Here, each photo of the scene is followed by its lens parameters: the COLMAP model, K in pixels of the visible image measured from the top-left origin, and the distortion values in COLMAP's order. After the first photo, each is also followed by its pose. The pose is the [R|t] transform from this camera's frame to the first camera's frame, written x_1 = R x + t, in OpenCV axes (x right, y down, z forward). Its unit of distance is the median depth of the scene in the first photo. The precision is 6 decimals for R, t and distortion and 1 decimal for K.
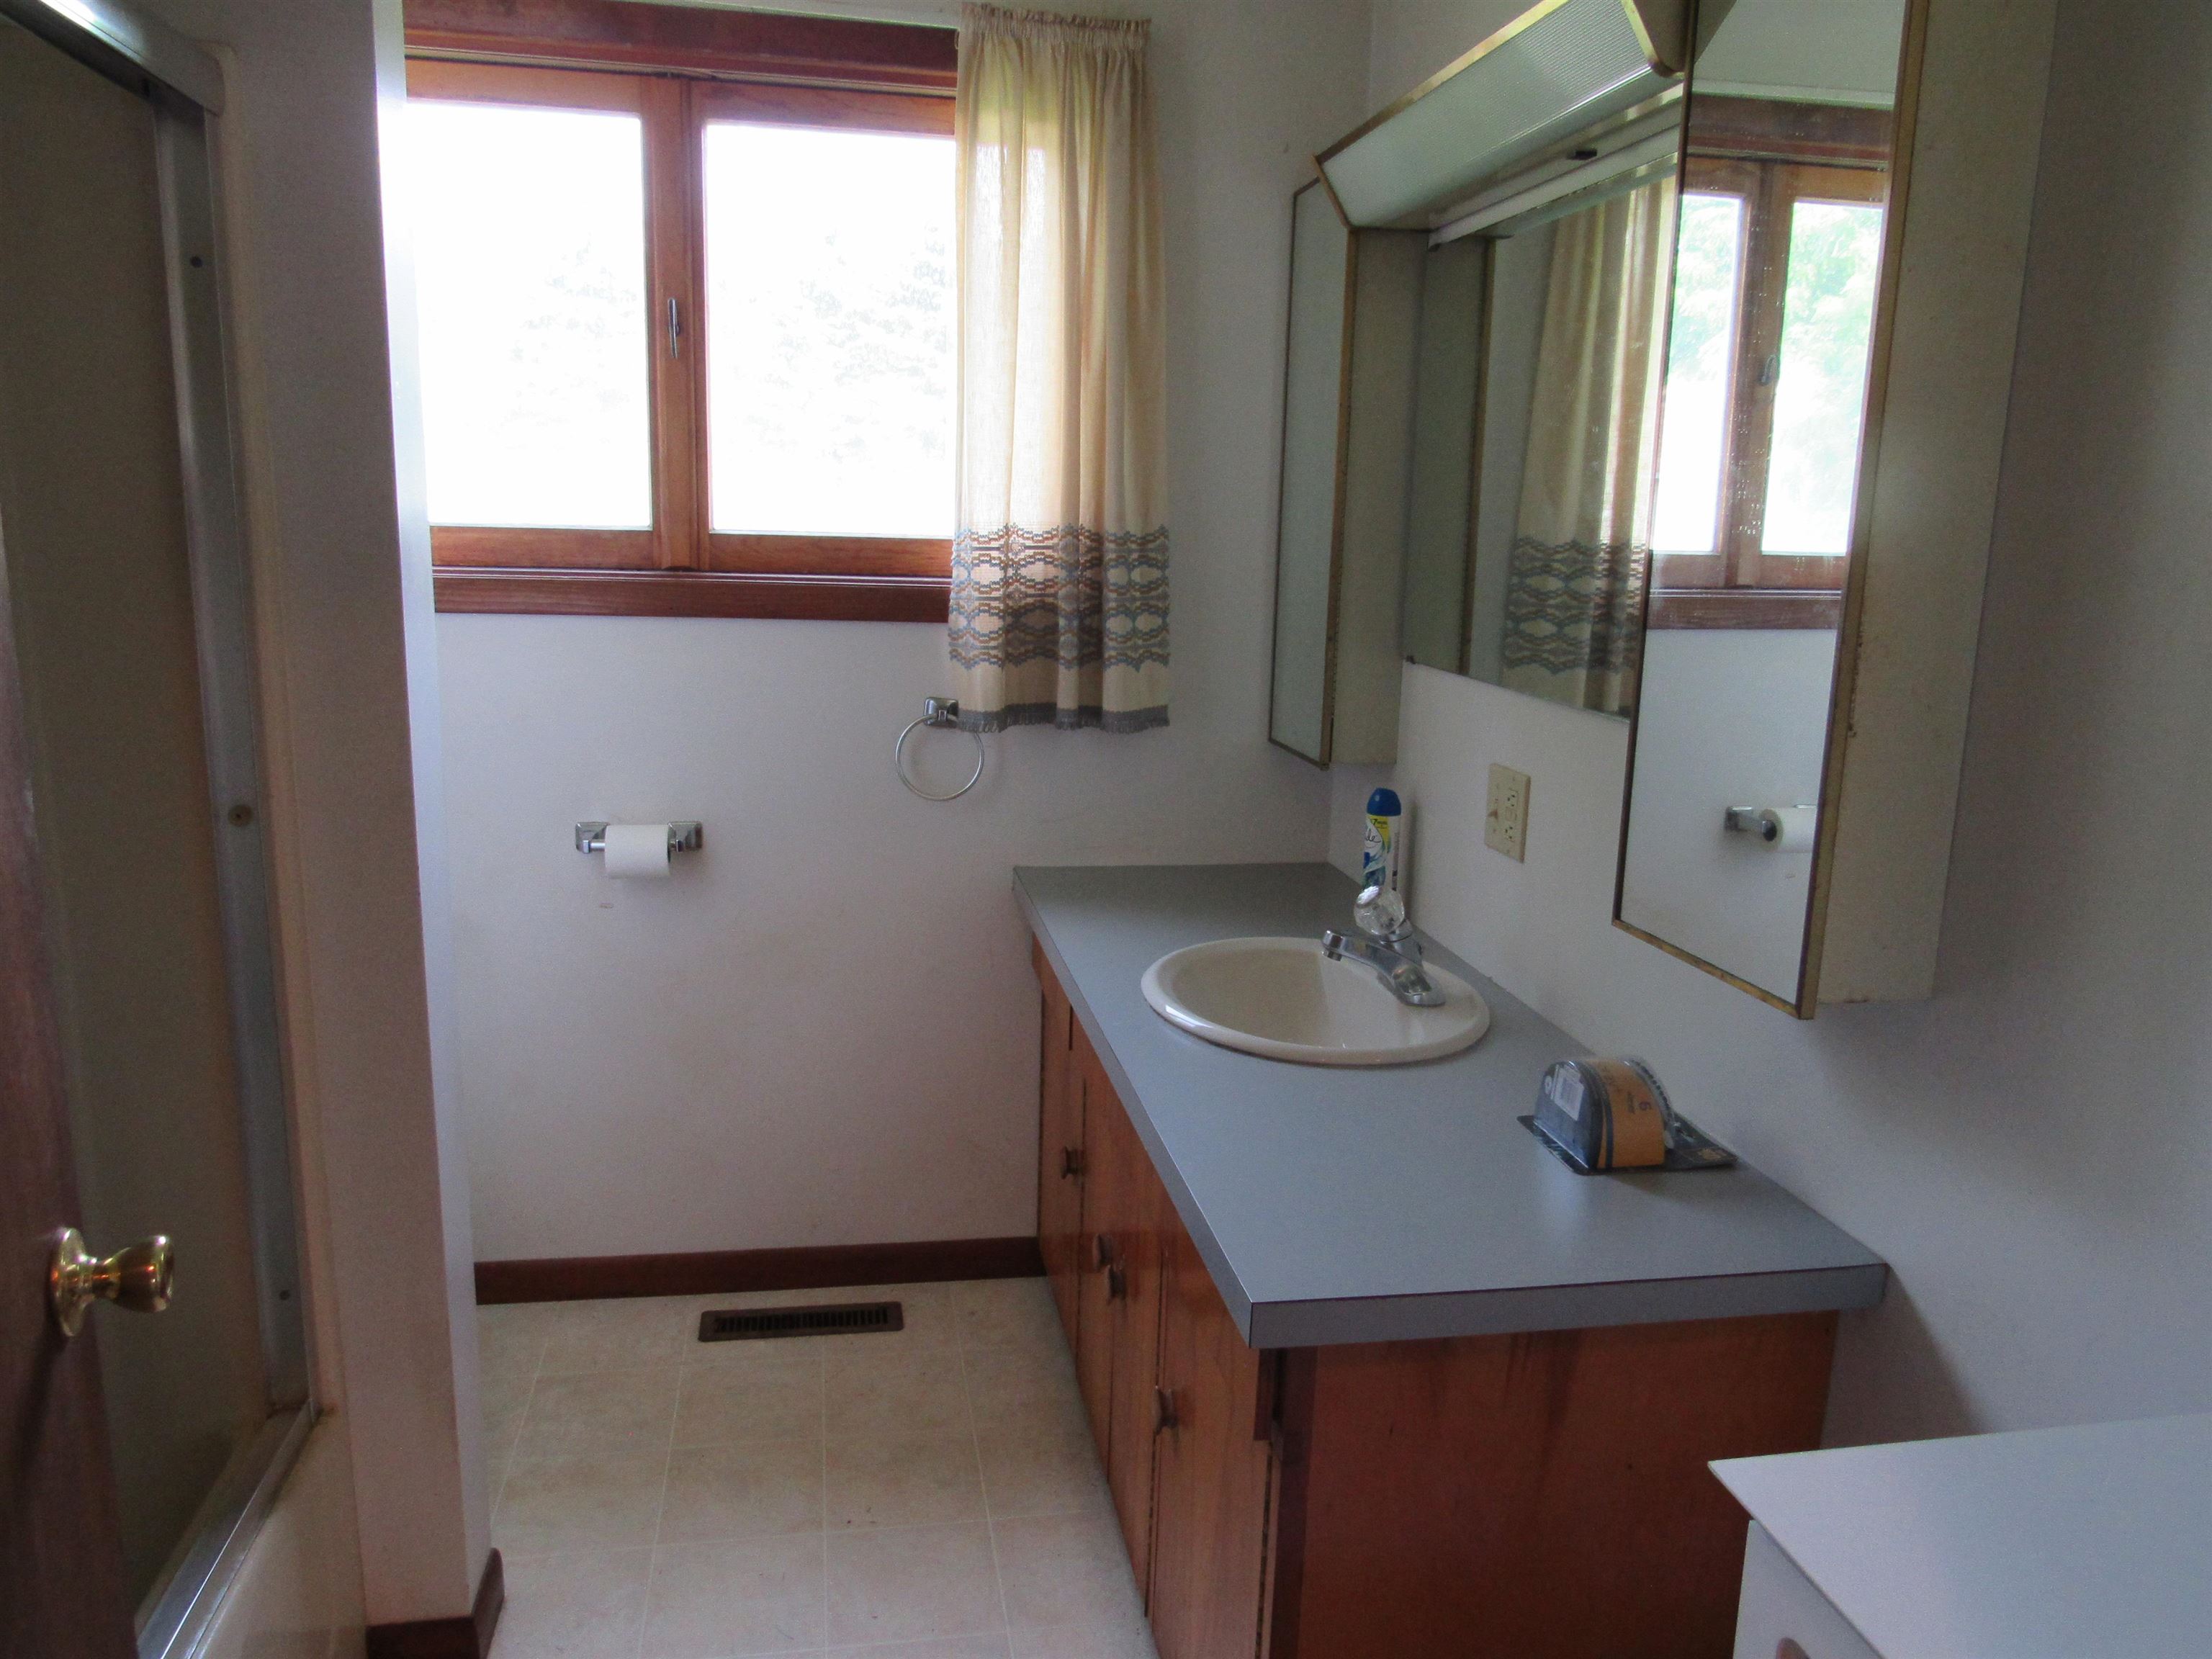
lens RADIAL K [[1583.3, 0, 1106.0], [0, 1583.3, 829.5], [0, 0, 1]] dist [-0.035276, 0.024289]
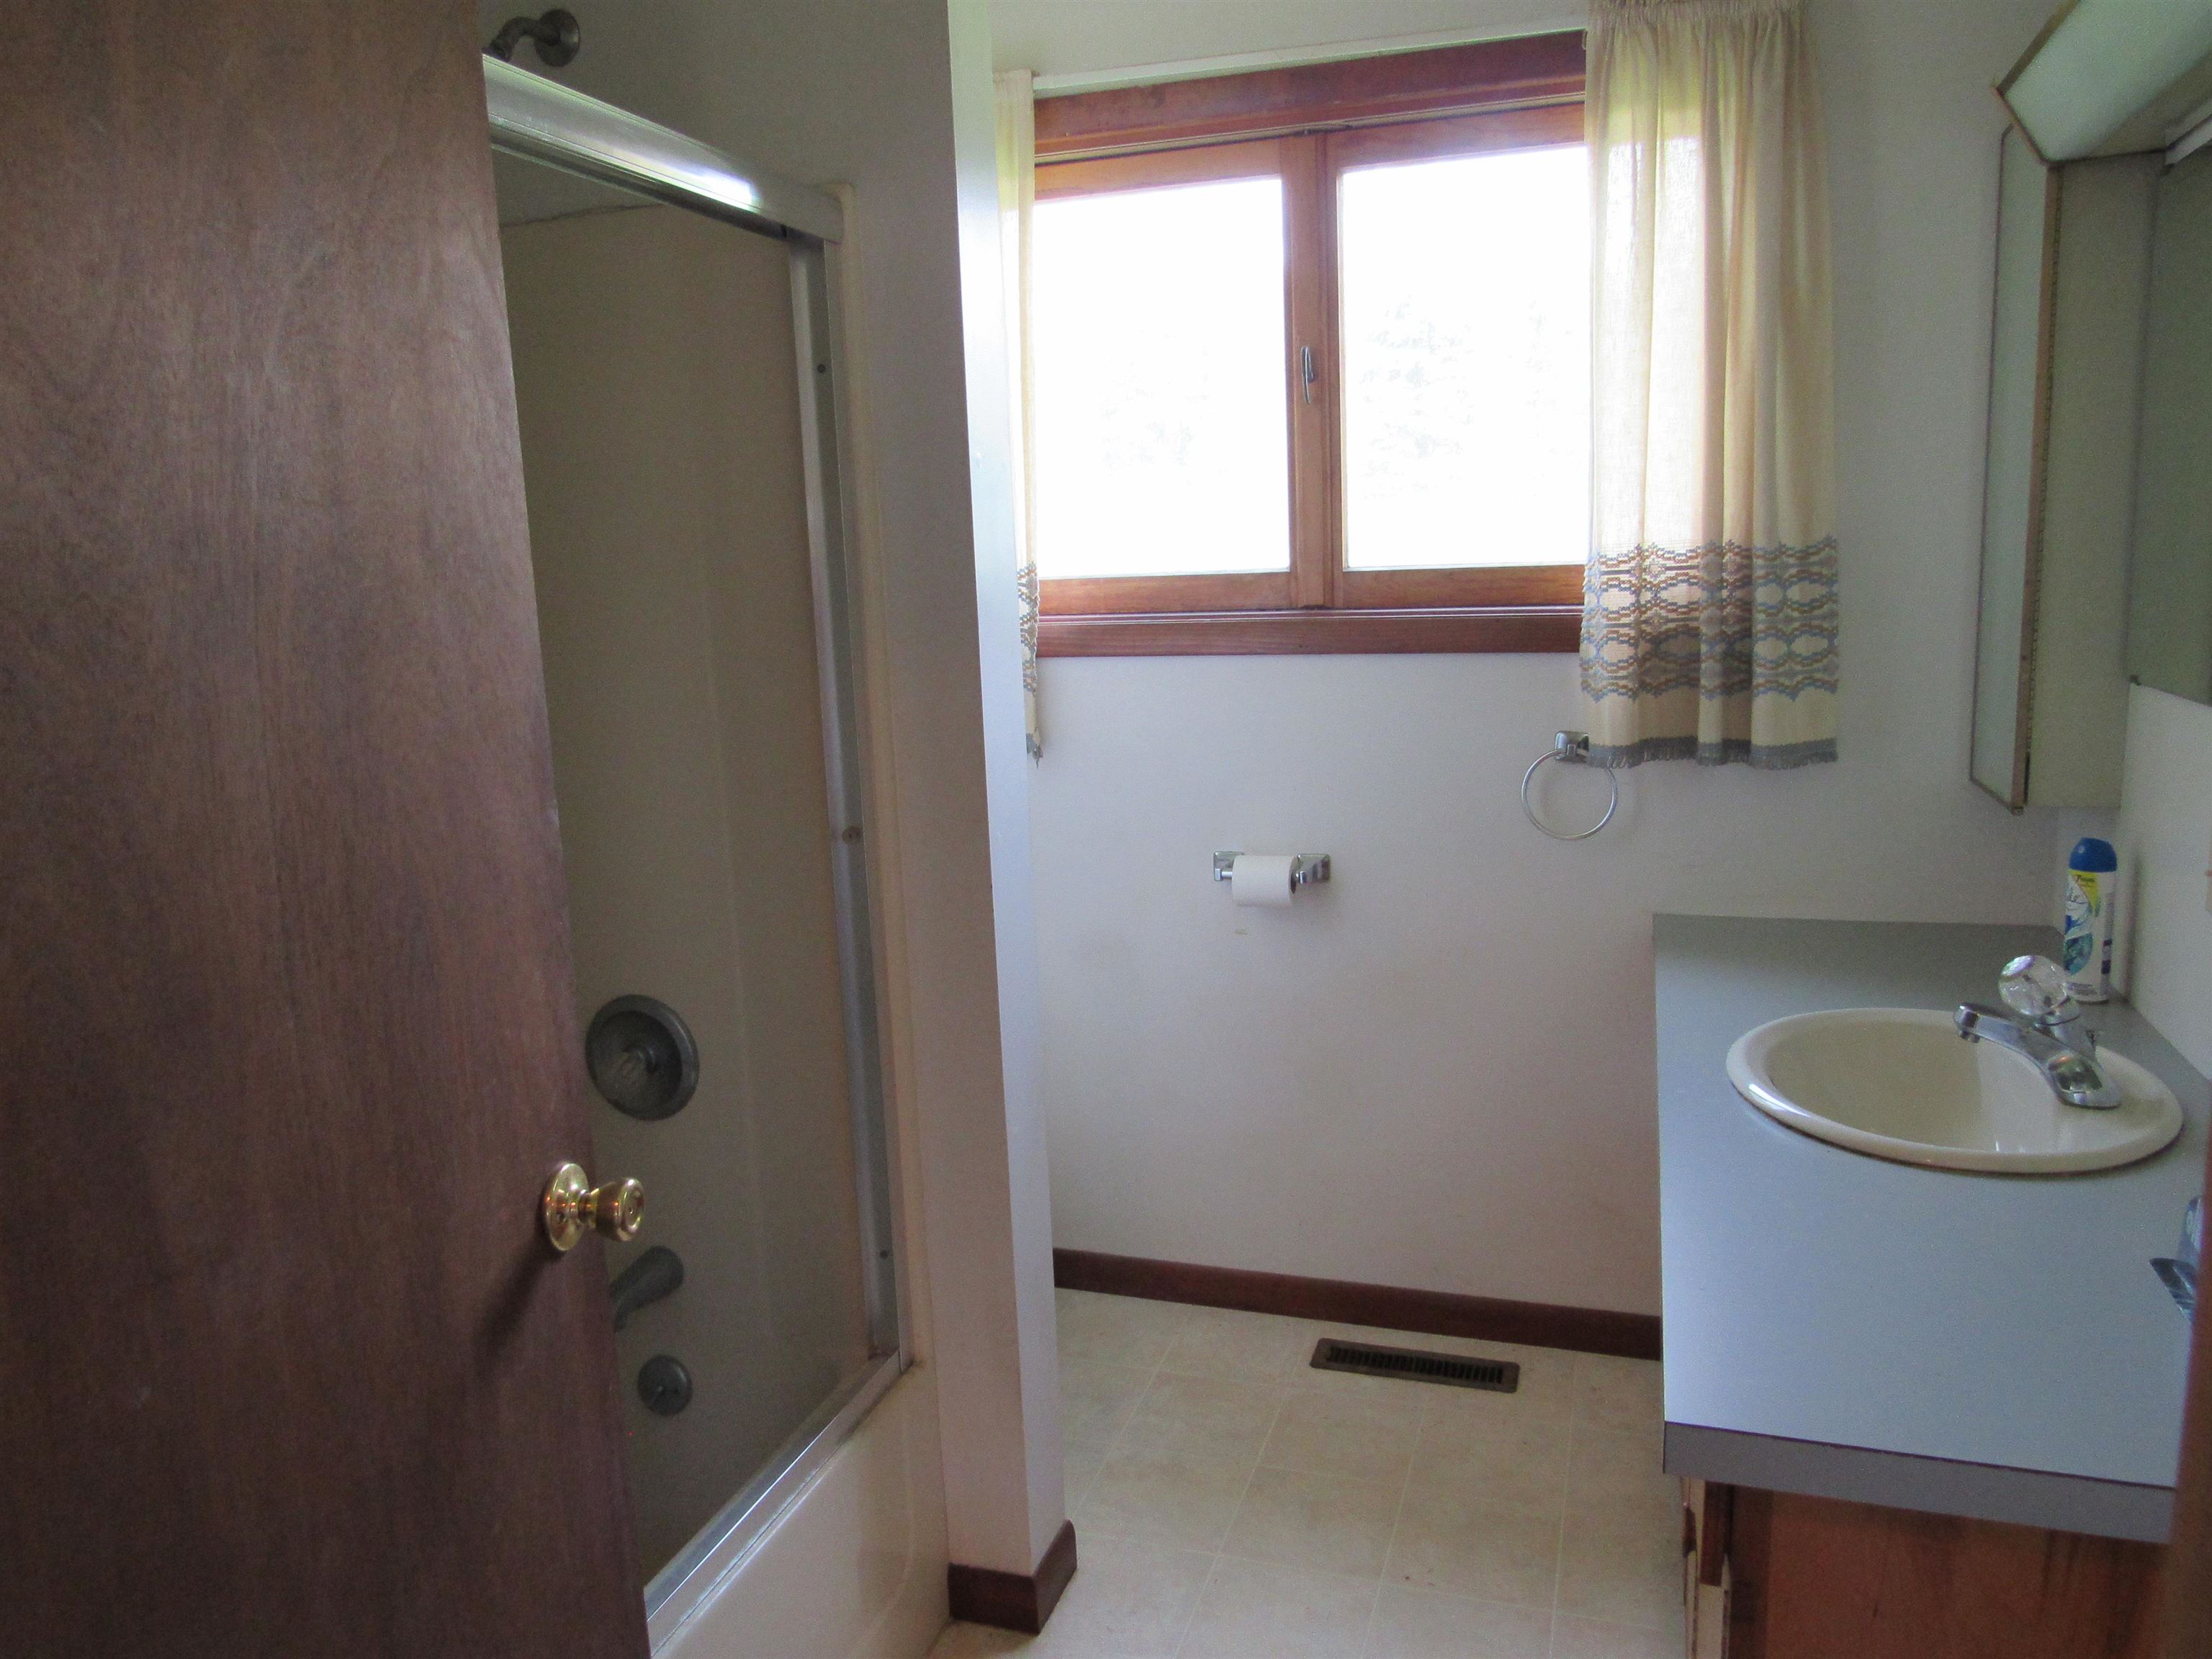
lens RADIAL K [[1583.3, 0, 1106.0], [0, 1583.3, 829.5], [0, 0, 1]] dist [-0.035276, 0.024289]
pose [[0.874016, 0.022263, -0.485386, 0.117934], [-0.033193, 0.999352, -0.013933, -0.002158], [0.484761, 0.028289, 0.874189, 0.041130]]
